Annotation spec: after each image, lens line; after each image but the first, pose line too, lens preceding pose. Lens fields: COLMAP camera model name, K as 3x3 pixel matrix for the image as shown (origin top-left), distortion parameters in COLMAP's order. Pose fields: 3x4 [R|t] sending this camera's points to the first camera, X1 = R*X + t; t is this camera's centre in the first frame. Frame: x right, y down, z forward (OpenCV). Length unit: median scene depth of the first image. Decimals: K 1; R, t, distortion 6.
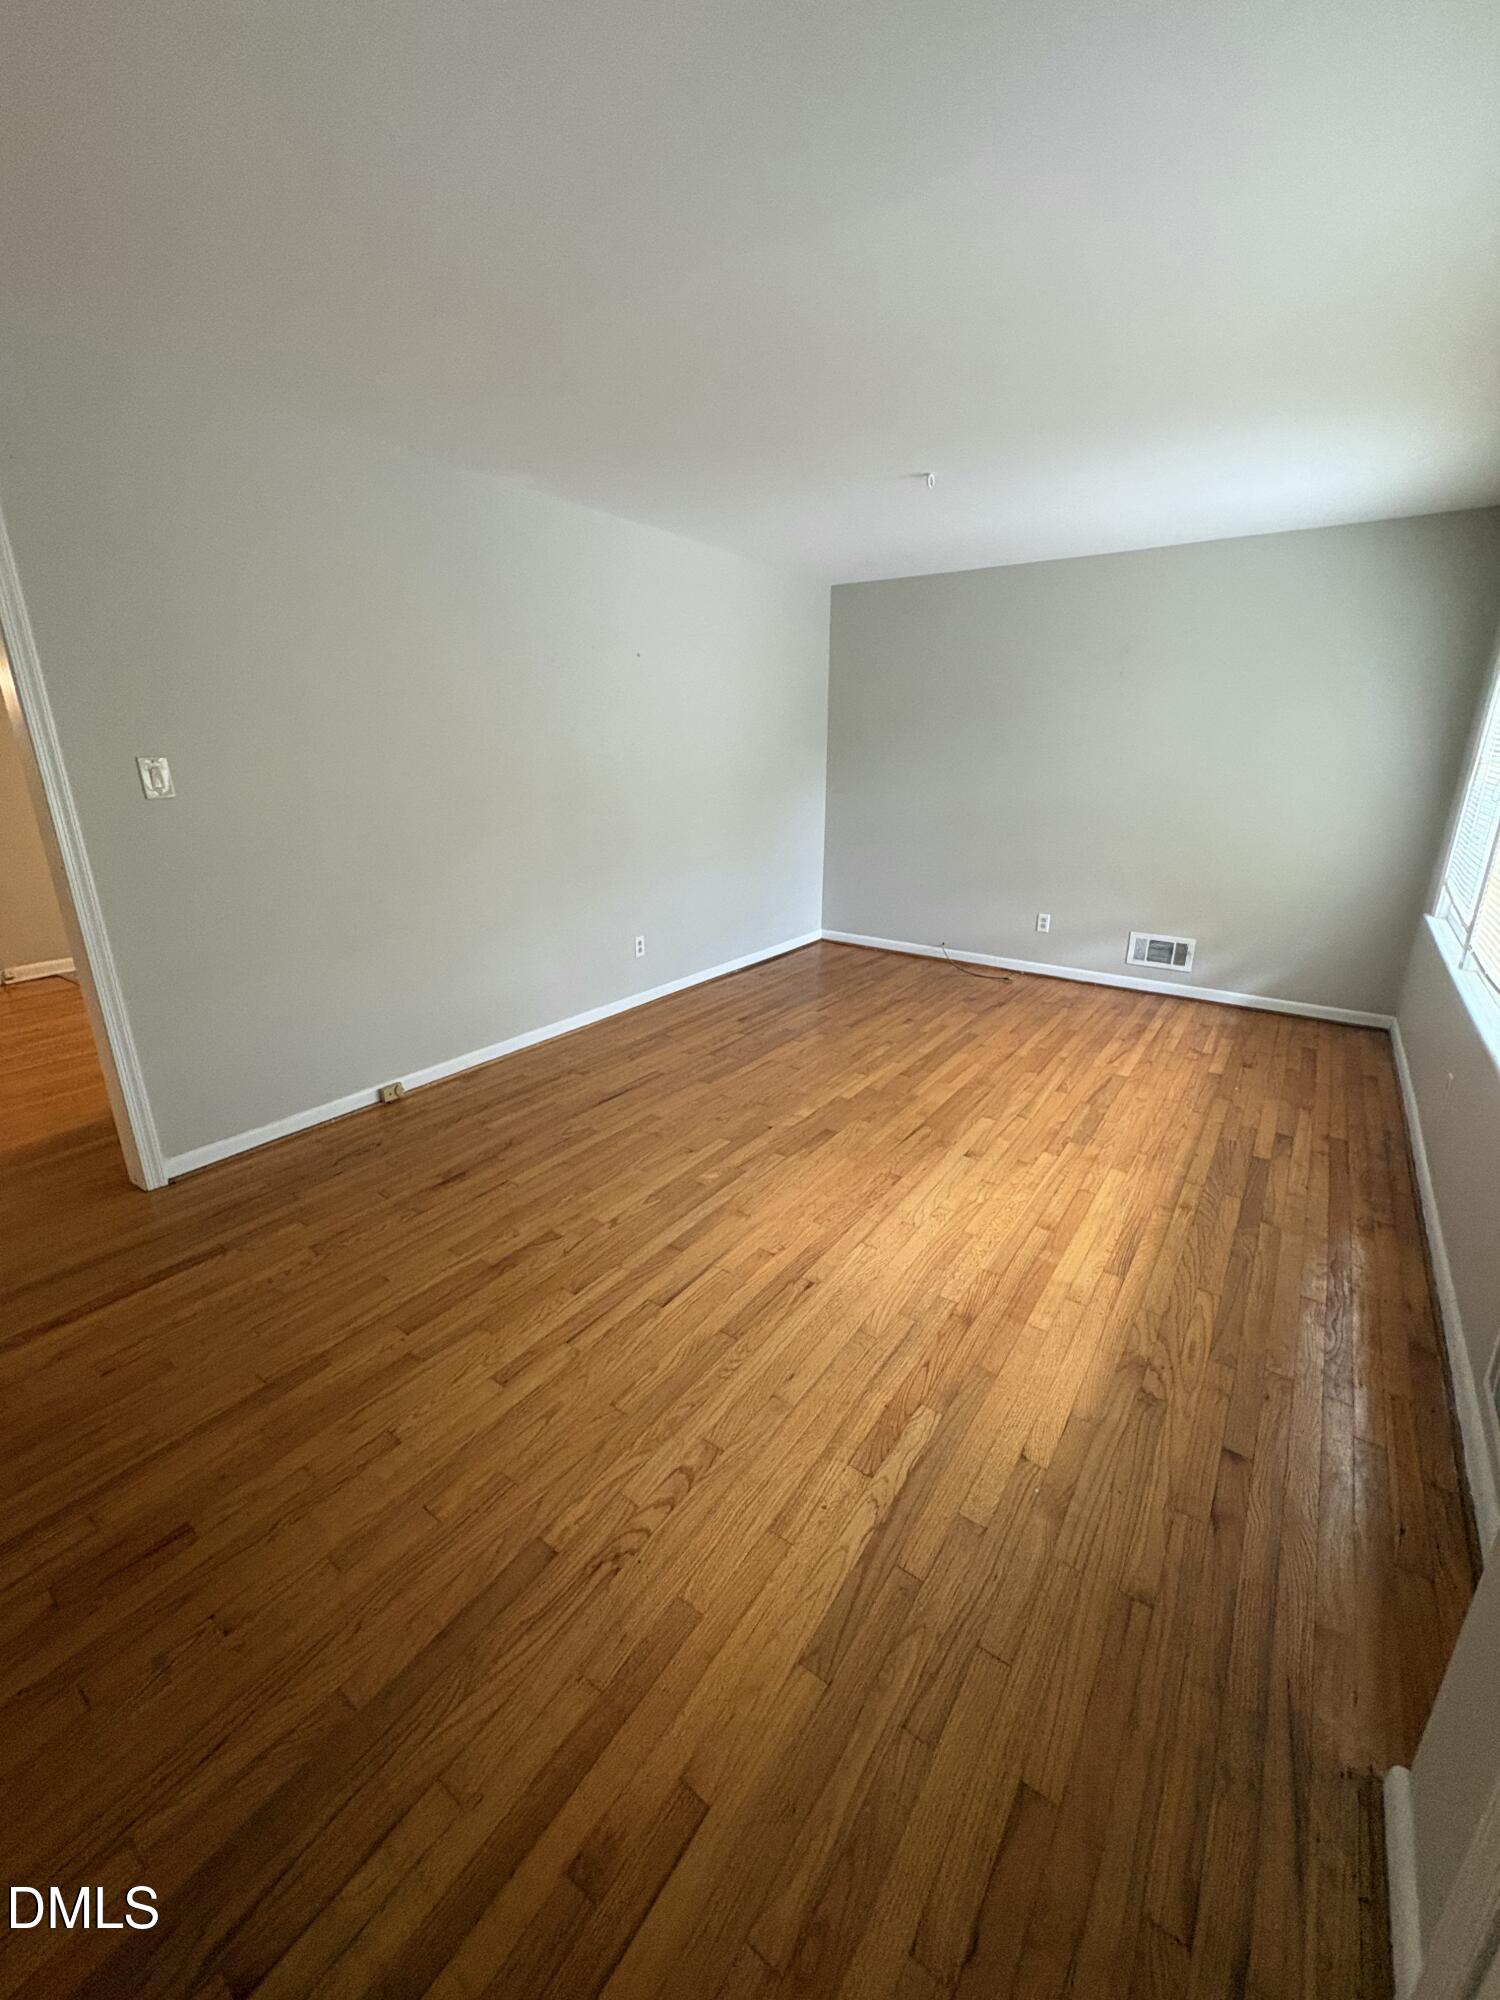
lens RADIAL K [[798.5, 0, 750.0], [0, 798.5, 1000.0], [0, 0, 1]] dist [-0.014214, 0.000015]
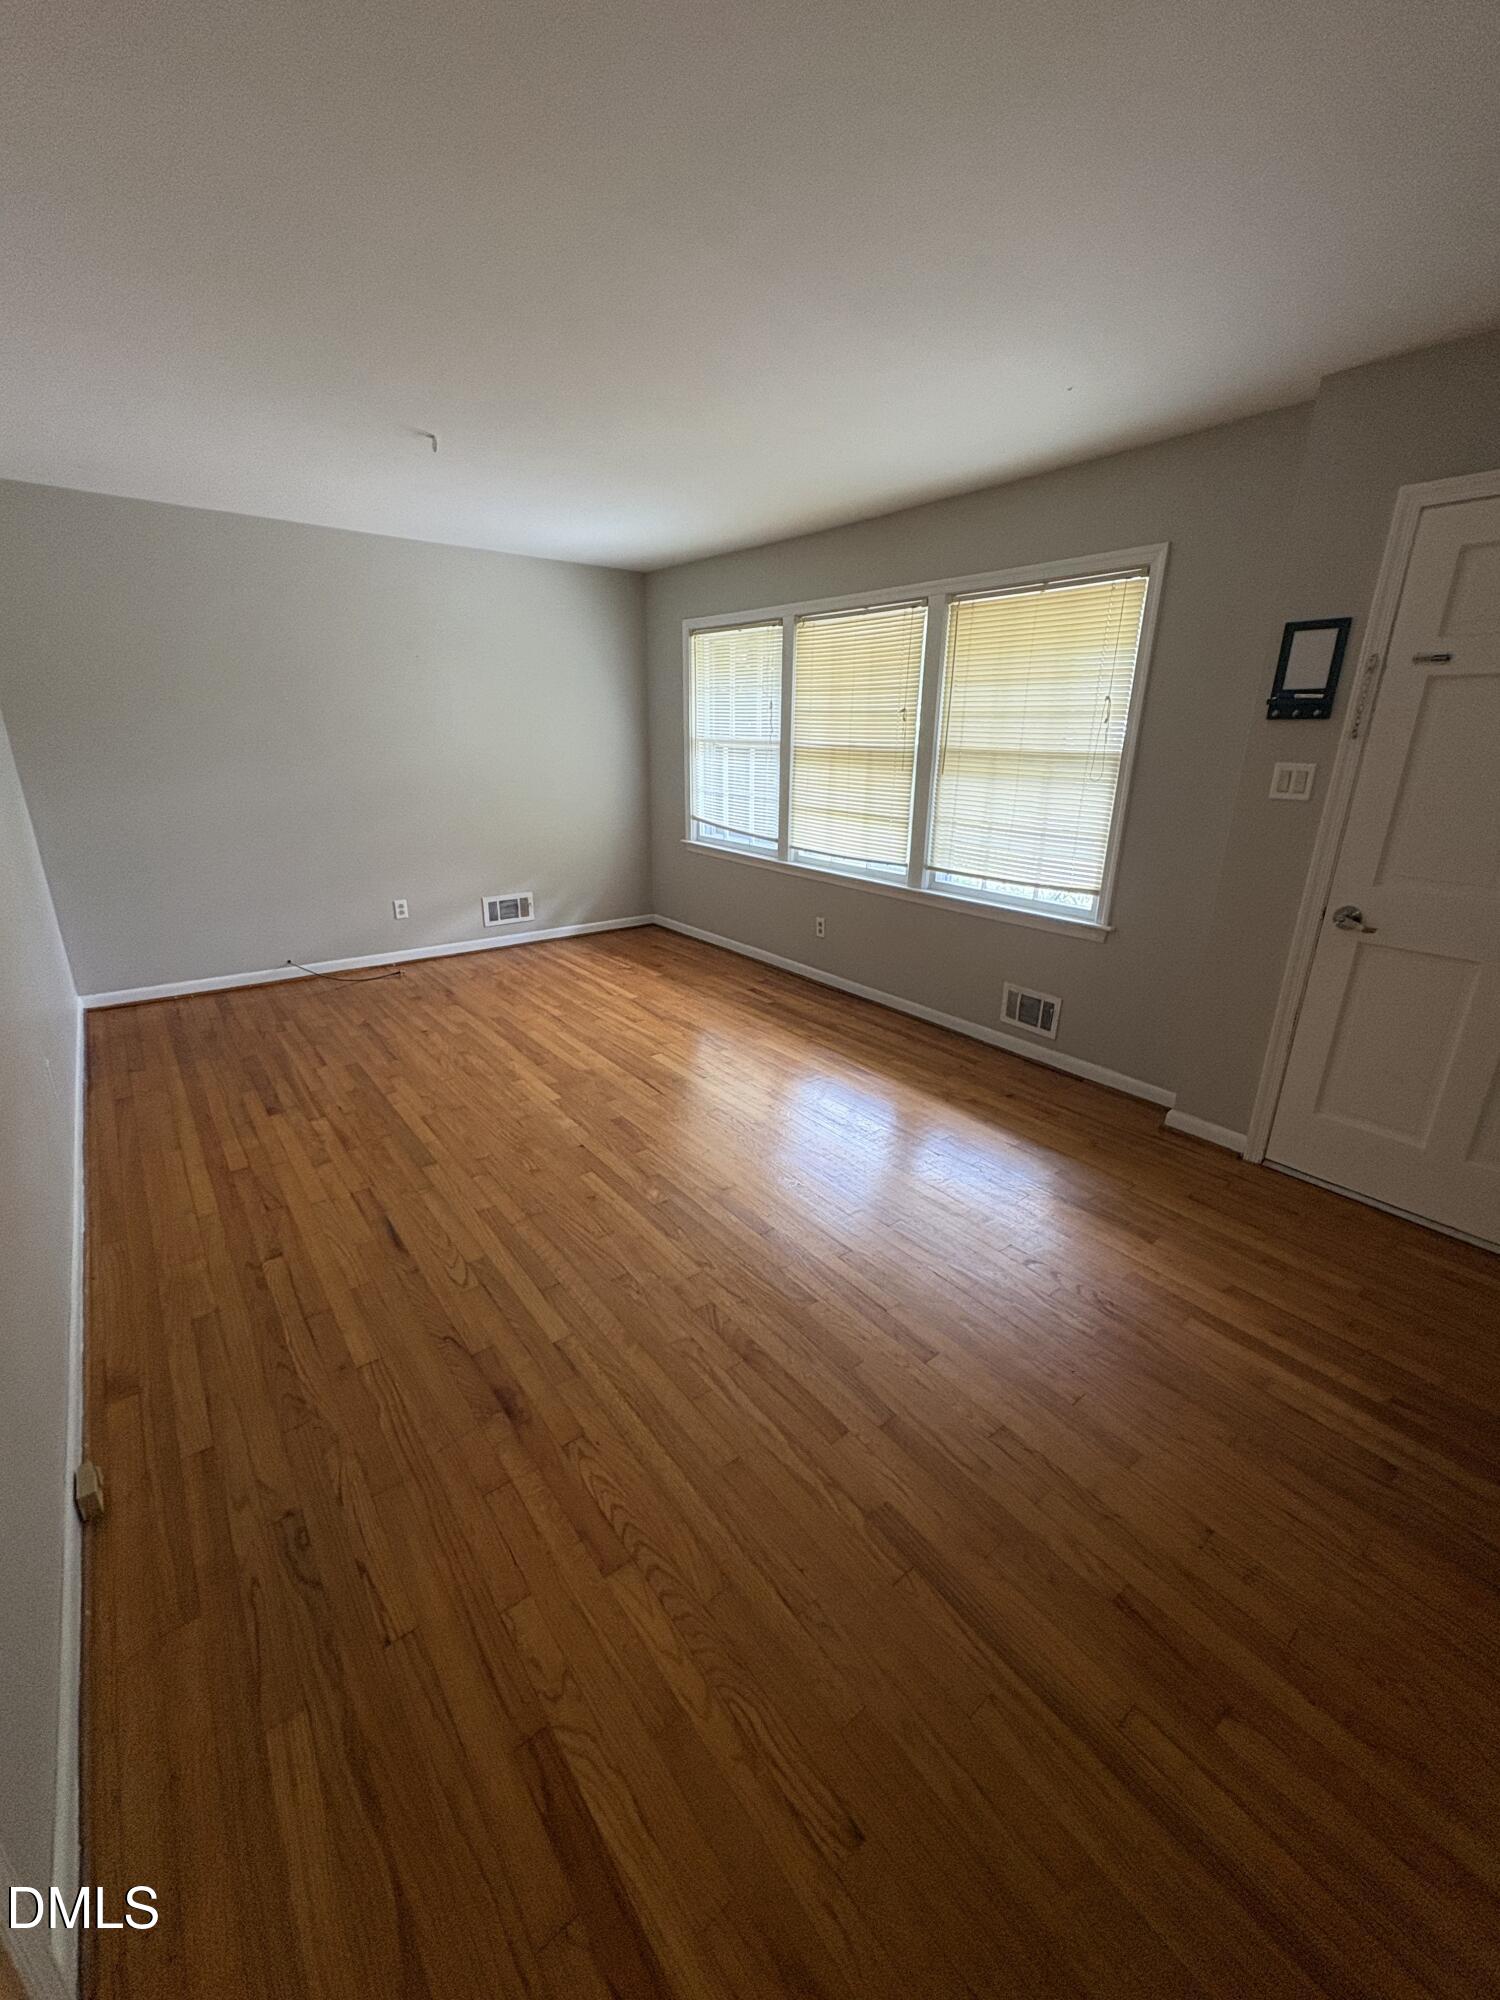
lens RADIAL K [[798.5, 0, 750.0], [0, 798.5, 1000.0], [0, 0, 1]] dist [-0.014214, 0.000015]
pose [[0.284136, -0.308194, 0.907900, -0.595554], [0.278556, 0.932619, 0.229408, -0.133328], [-0.917428, 0.187718, 0.350840, 0.380911]]
